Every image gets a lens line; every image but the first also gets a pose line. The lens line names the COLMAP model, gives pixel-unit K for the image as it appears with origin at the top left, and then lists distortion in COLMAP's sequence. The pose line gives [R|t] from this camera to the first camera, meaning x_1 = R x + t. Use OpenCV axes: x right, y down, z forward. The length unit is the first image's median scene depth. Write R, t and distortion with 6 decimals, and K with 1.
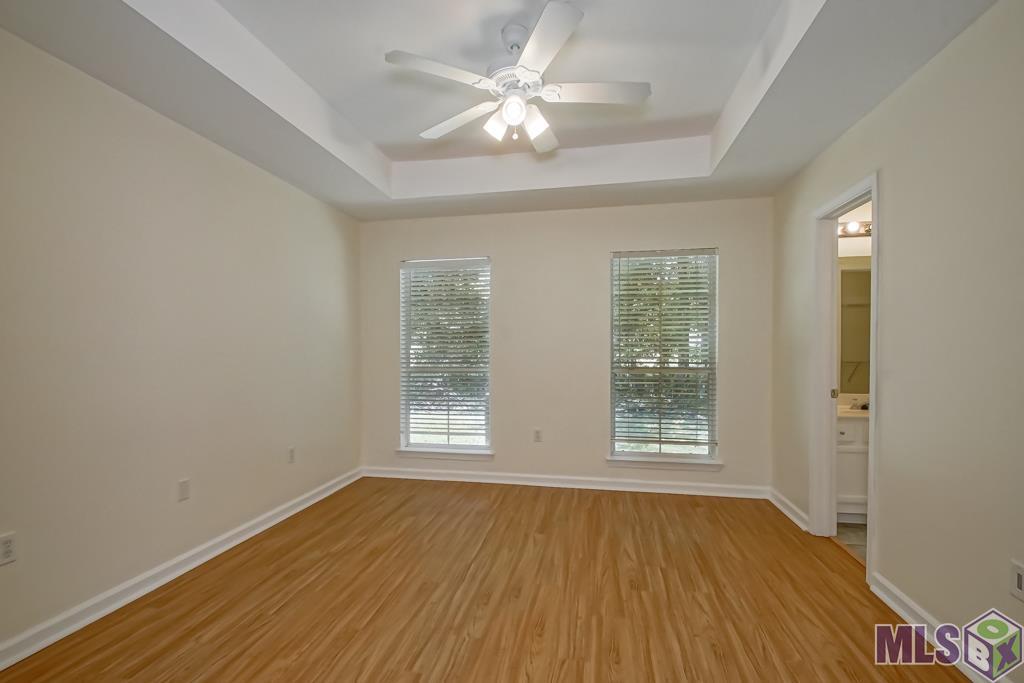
lens RADIAL K [[468.3, 0, 511.8], [0, 468.3, 344.1], [0, 0, 1]] dist [-0.000587, -0.006300]
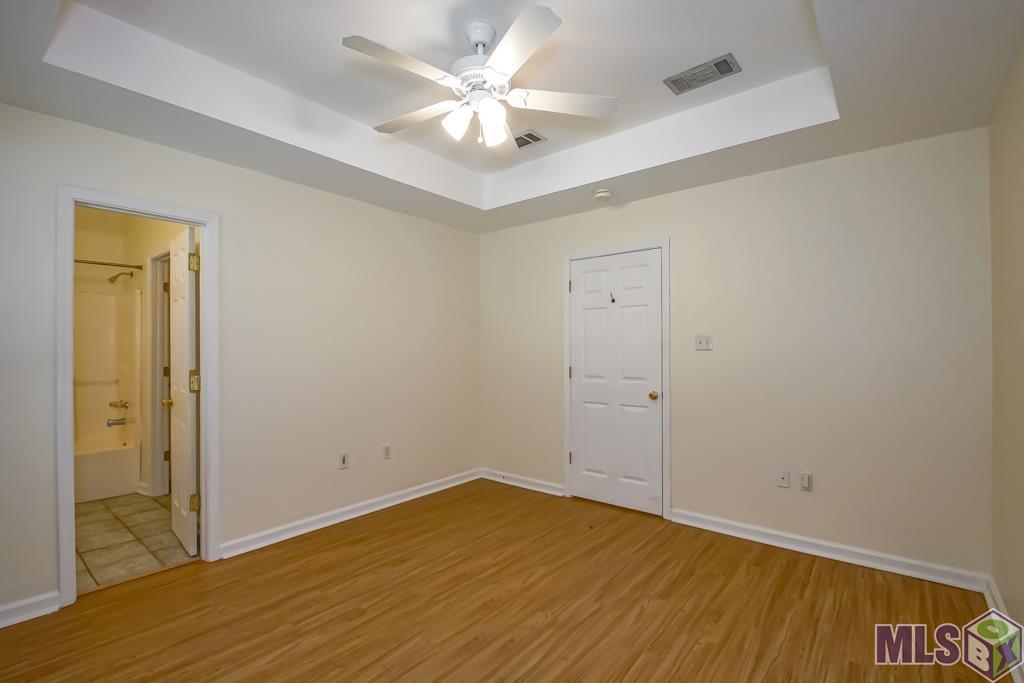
lens RADIAL K [[468.3, 0, 509.8], [0, 468.3, 346.9], [0, 0, 1]] dist [-0.000587, -0.006300]
pose [[-0.880566, 0.005725, 0.473888, -0.519825], [0.001567, 0.999957, -0.009169, -0.015921], [-0.473920, -0.007331, -0.880537, 1.922639]]
